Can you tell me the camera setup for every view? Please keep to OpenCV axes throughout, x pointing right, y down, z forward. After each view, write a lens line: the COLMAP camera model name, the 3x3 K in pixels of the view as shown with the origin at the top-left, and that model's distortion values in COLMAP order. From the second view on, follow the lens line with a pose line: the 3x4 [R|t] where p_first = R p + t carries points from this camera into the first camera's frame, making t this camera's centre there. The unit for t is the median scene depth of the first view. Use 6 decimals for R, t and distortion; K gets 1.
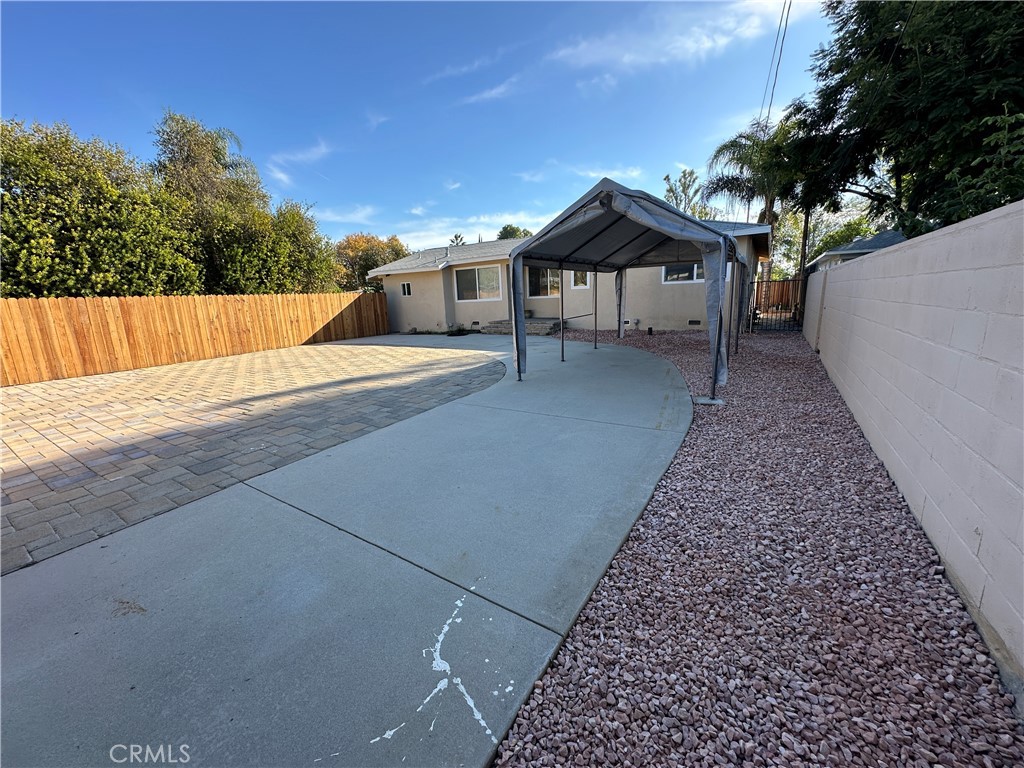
lens RADIAL K [[405.4, 0, 510.0], [0, 405.4, 381.5], [0, 0, 1]] dist [-0.002278, 0.000320]
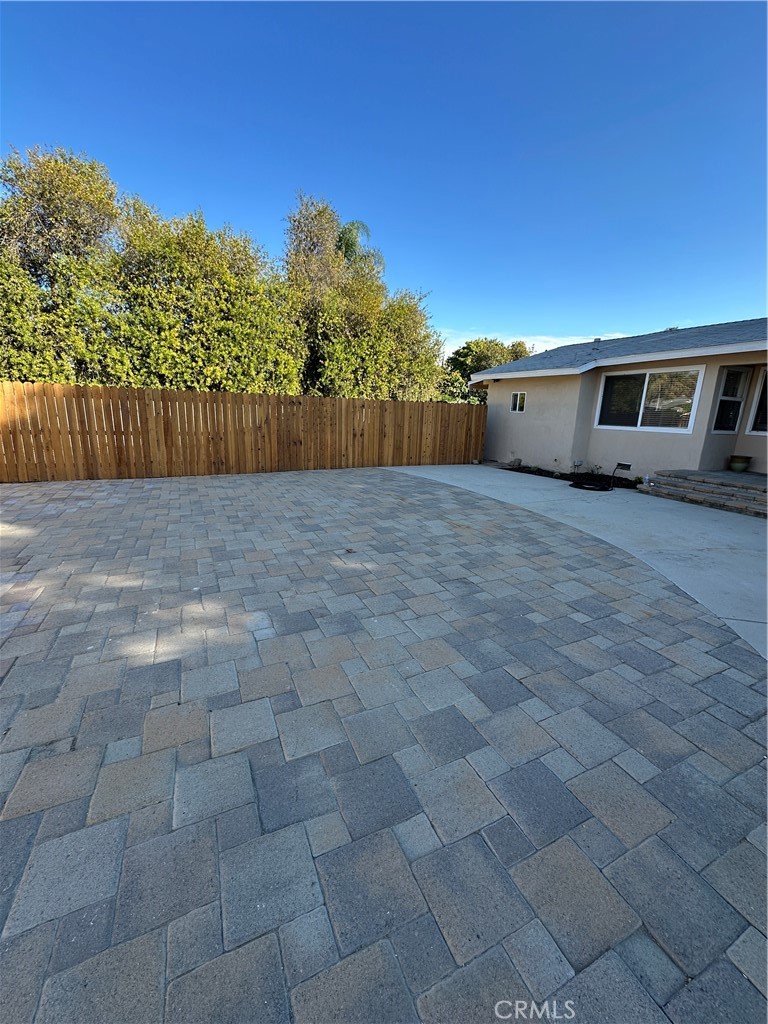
lens RADIAL K [[405.4, 0, 383.1], [0, 405.4, 507.1], [0, 0, 1]] dist [-0.002278, 0.000320]
pose [[0.840672, 0.193636, -0.505742, -0.071381], [-0.177599, 0.980820, 0.080315, -0.072440], [0.511594, 0.022301, 0.858938, 0.318287]]
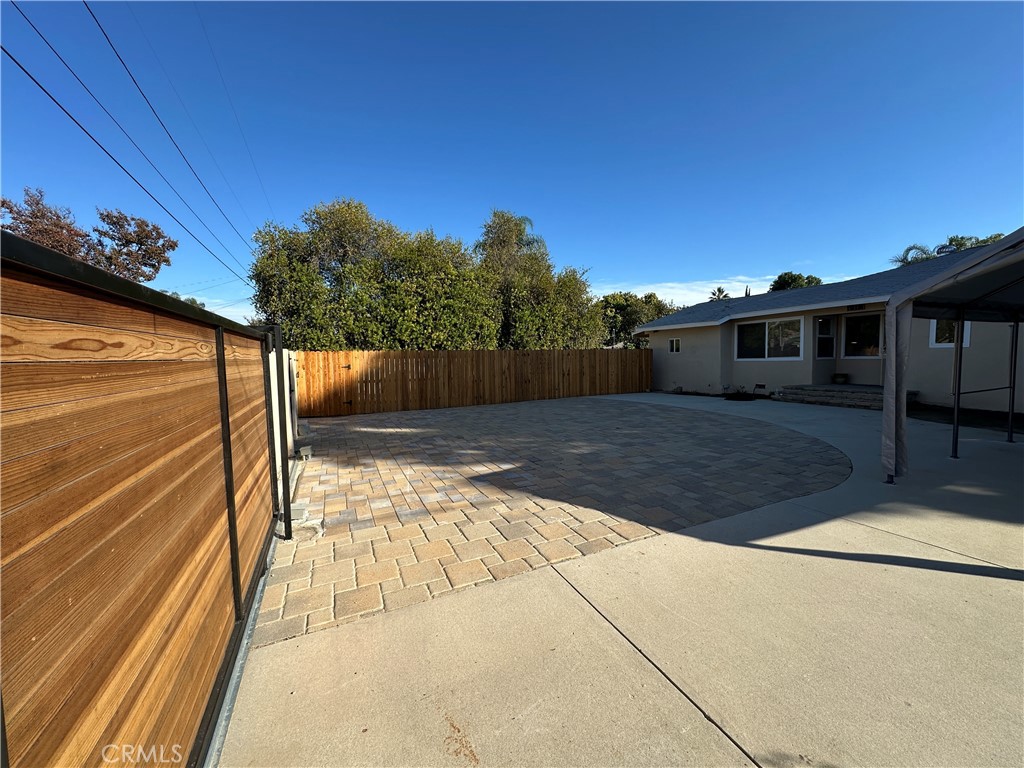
lens RADIAL K [[405.4, 0, 510.0], [0, 405.4, 381.5], [0, 0, 1]] dist [-0.002278, 0.000320]
pose [[0.833516, 0.055580, -0.549692, -0.058379], [-0.128128, 0.987249, -0.094463, -0.010019], [0.537432, 0.149167, 0.830009, 0.035972]]
